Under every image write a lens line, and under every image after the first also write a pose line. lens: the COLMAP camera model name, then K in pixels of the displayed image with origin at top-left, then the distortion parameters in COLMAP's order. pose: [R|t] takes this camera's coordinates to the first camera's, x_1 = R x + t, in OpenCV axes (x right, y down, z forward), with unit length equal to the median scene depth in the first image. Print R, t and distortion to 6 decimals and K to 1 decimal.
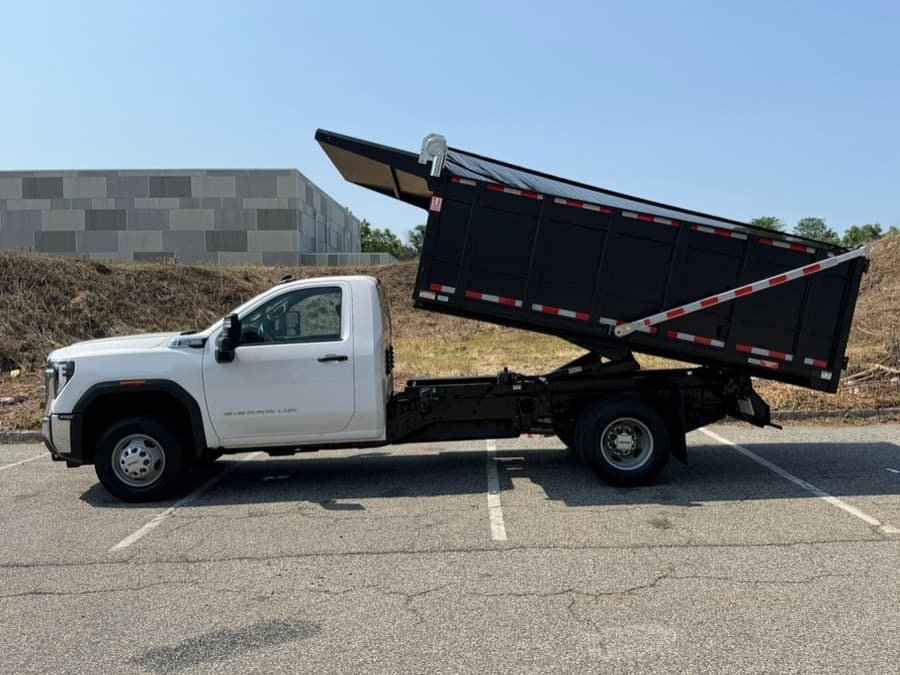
lens RADIAL K [[842.0, 0, 450.0], [0, 842.0, 336.0], [0, 0, 1]] dist [0.193315, -0.433767]
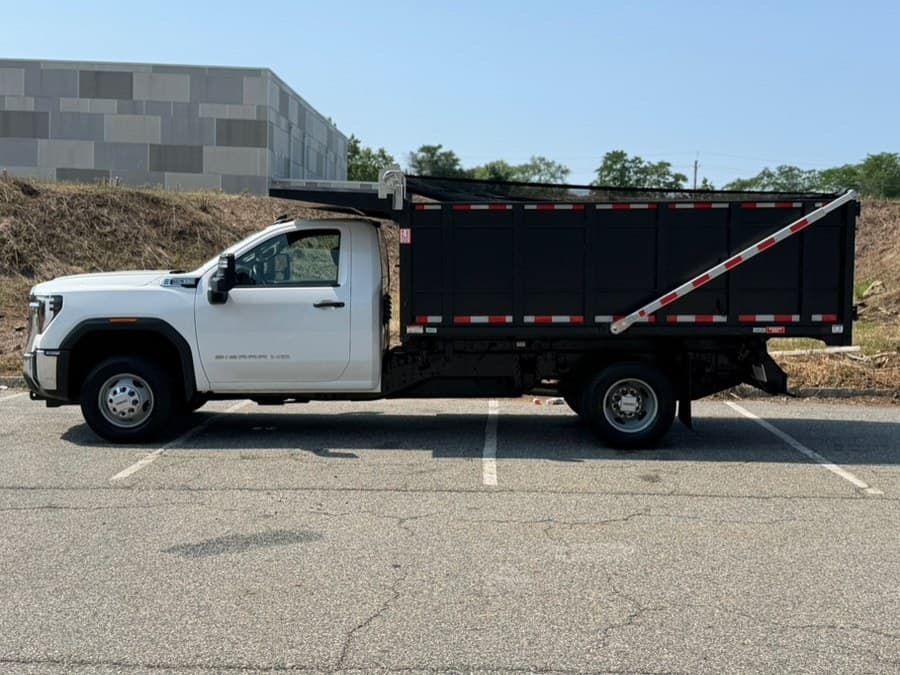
lens RADIAL K [[1125.5, 0, 447.2], [0, 1125.5, 335.6], [0, 0, 1]] dist [0.197466, -0.438388]
pose [[0.999078, 0.041832, -0.009654, 0.009136], [-0.041452, 0.998468, 0.036665, 0.009085], [0.011173, -0.036231, 0.999281, -0.275997]]
